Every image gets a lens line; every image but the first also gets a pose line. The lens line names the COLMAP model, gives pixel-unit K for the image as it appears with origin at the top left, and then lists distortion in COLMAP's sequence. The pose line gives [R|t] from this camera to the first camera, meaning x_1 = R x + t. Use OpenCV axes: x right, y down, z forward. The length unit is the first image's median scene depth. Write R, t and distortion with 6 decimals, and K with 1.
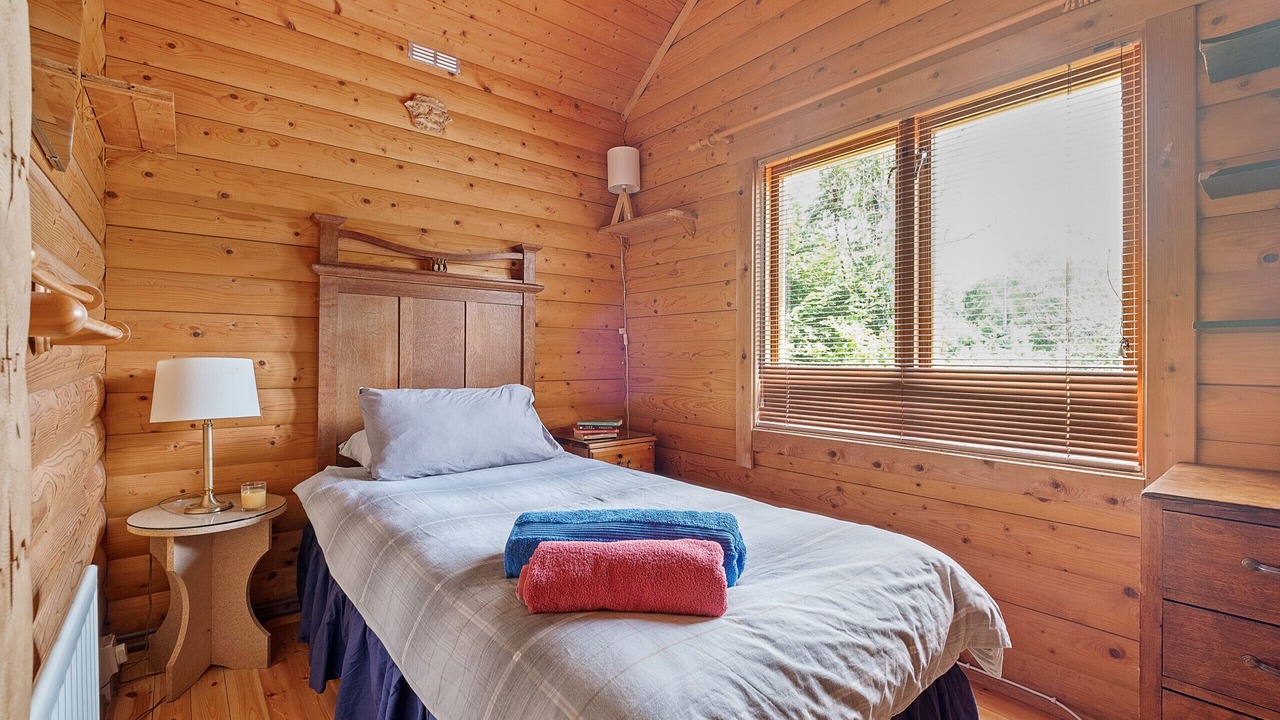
lens RADIAL K [[555.3, 0, 642.6], [0, 555.3, 357.5], [0, 0, 1]] dist [-0.003274, -0.000341]
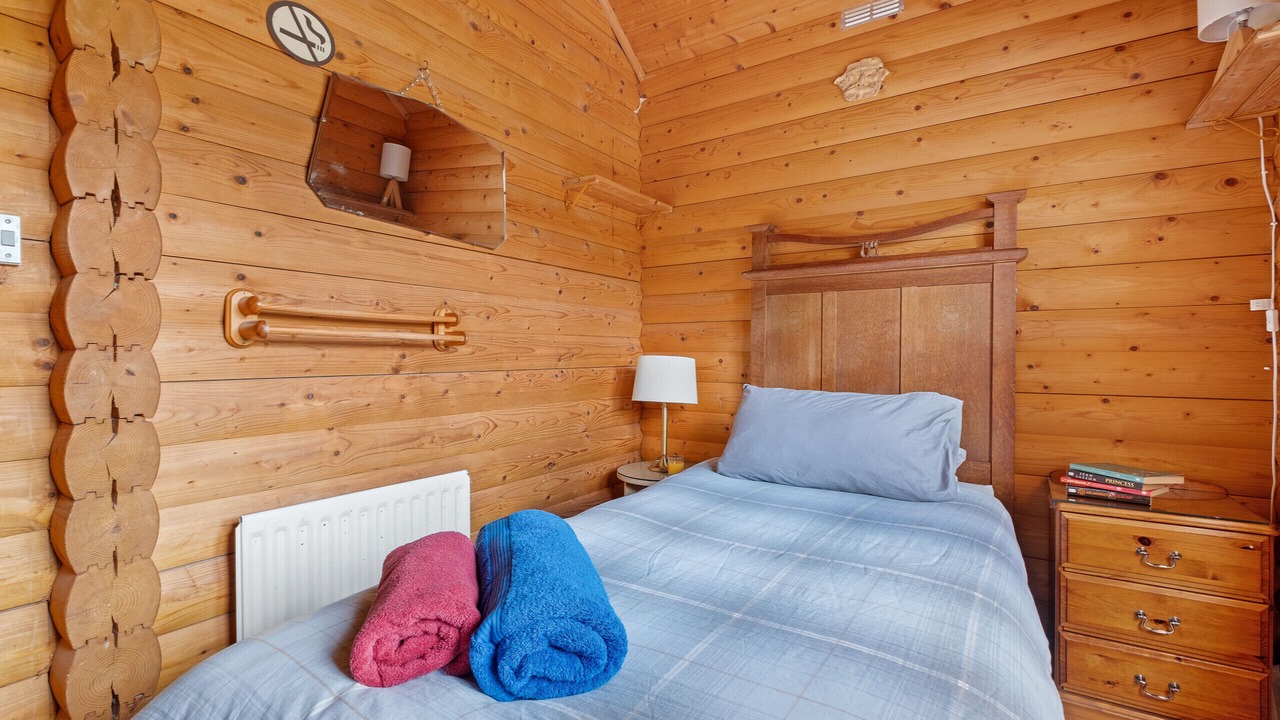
lens RADIAL K [[555.3, 0, 643.2], [0, 555.3, 359.7], [0, 0, 1]] dist [-0.003274, -0.000341]
pose [[0.289418, 0.003185, -0.957197, 0.372473], [-0.005545, 0.999983, 0.001651, 0.005915], [0.957187, 0.004830, 0.289431, 0.432048]]
